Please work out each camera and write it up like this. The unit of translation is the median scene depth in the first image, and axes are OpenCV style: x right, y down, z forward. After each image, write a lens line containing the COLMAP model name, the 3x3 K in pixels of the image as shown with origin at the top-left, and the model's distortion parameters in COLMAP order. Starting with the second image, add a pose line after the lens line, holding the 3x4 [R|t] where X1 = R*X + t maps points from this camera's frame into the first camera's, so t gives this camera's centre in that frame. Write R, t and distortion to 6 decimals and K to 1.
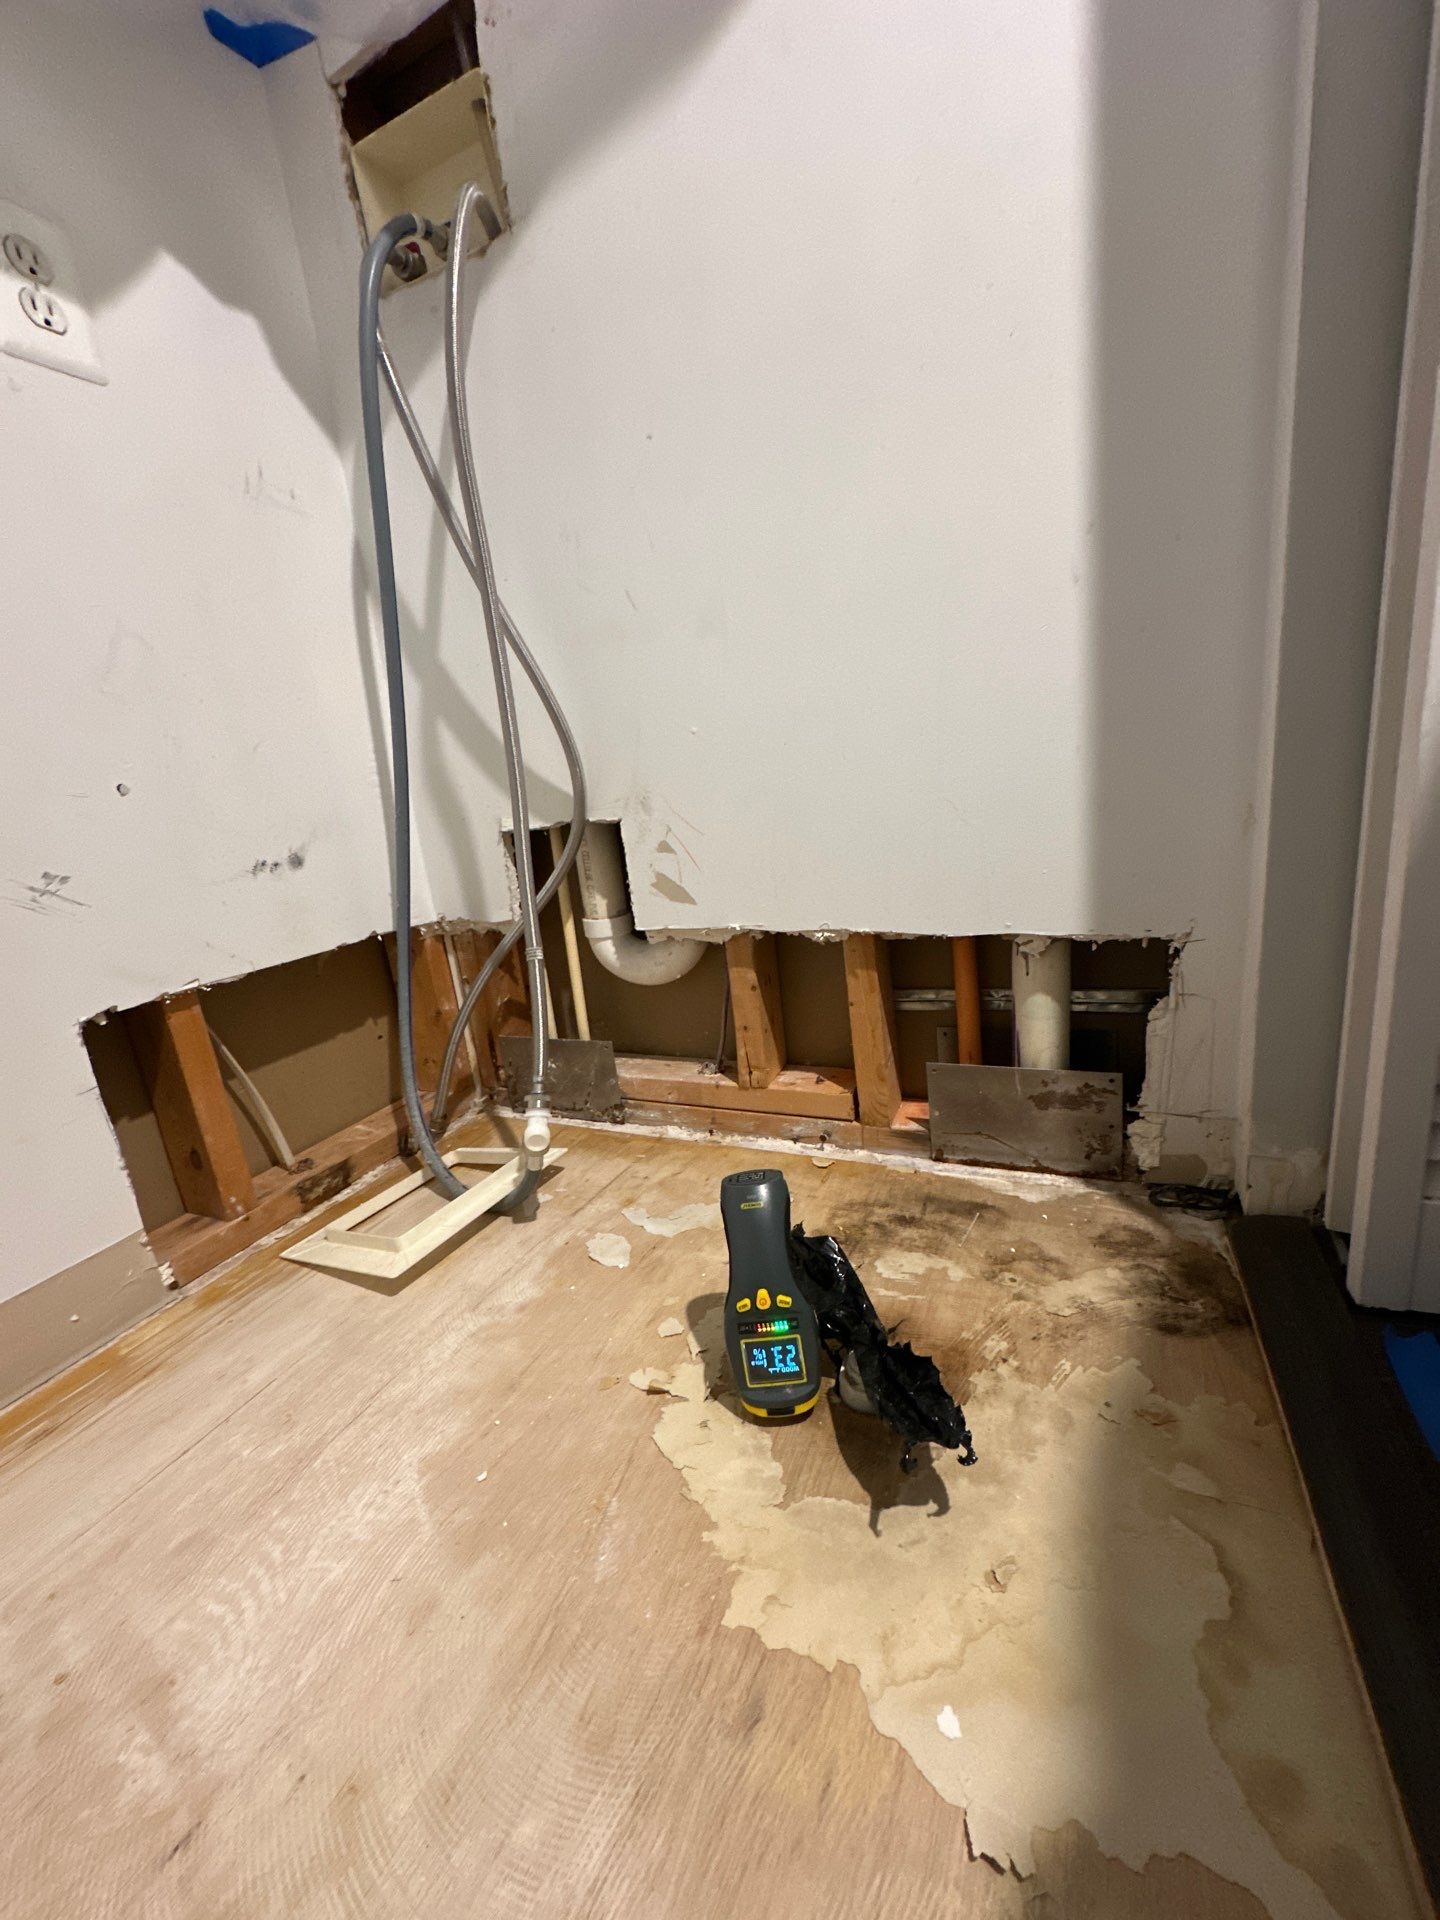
lens RADIAL K [[774.6, 0, 715.6], [0, 774.6, 958.3], [0, 0, 1]] dist [0.001112, 0.000238]
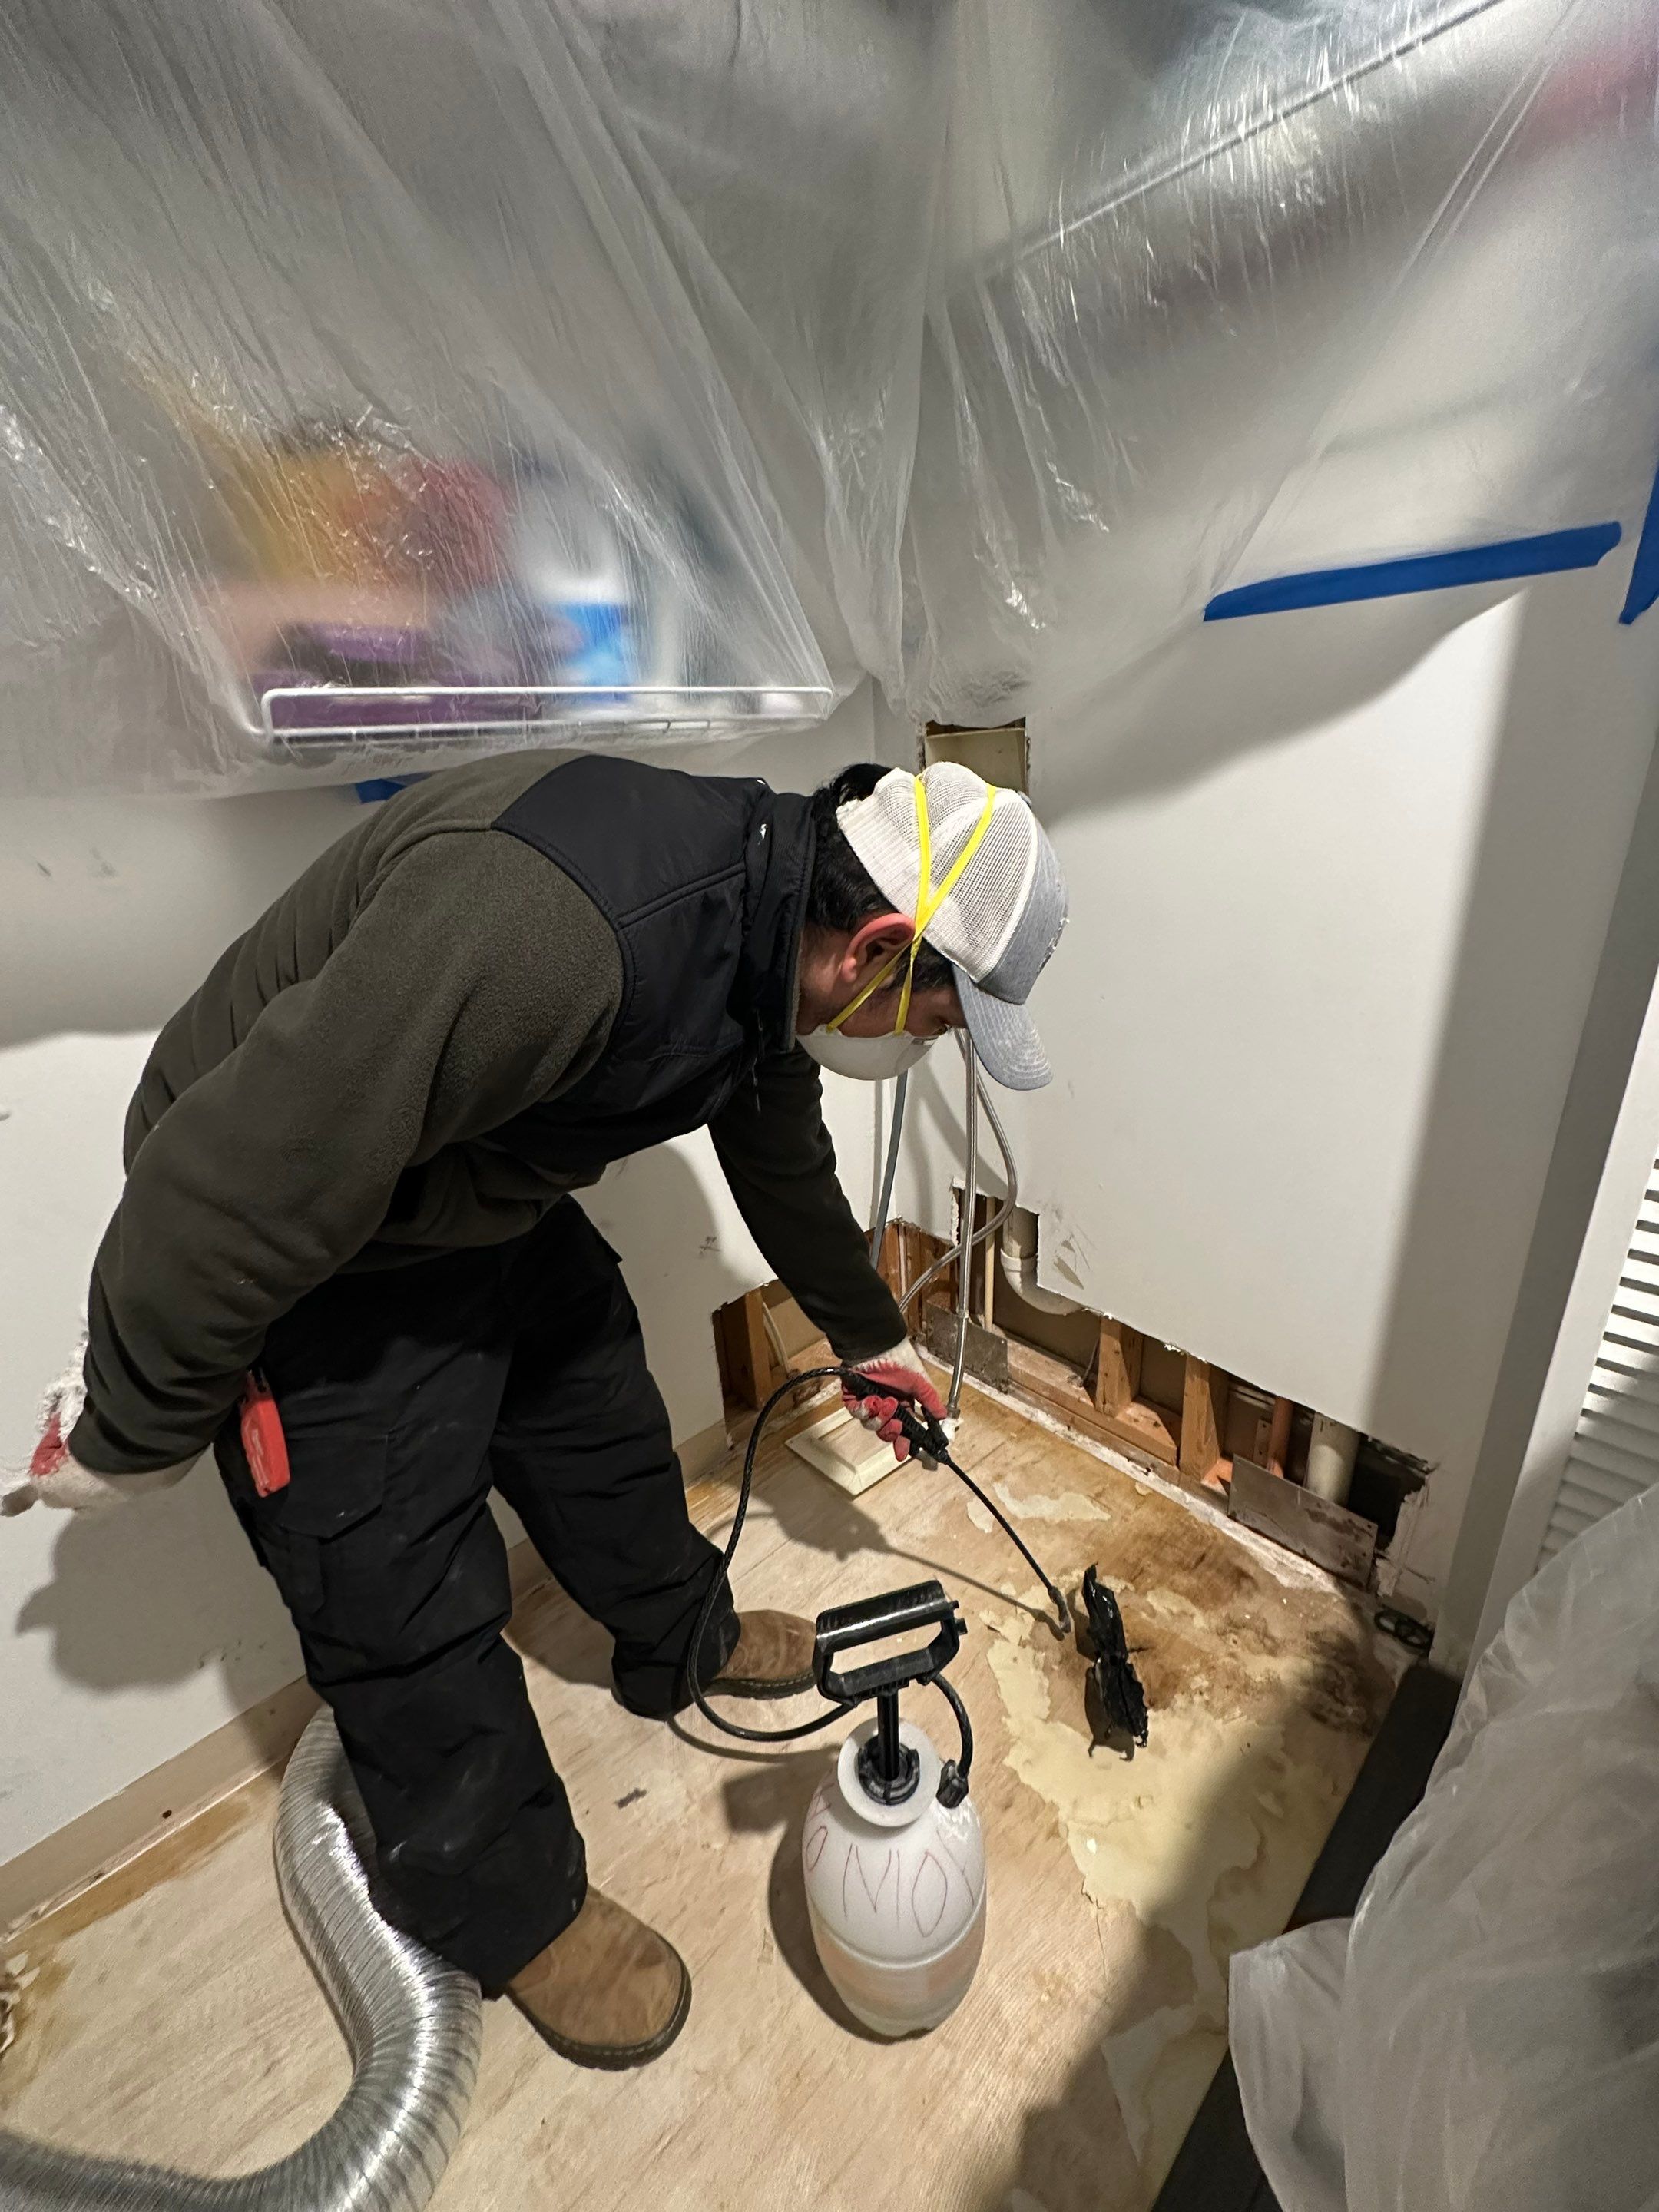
lens RADIAL K [[892.4, 0, 824.5], [0, 892.4, 1104.0], [0, 0, 1]] dist [0.001112, 0.000238]
pose [[0.923331, 0.184767, -0.336630, 0.023621], [-0.129712, 0.975176, 0.179464, -0.632376], [0.361433, -0.122039, 0.924377, -0.605229]]
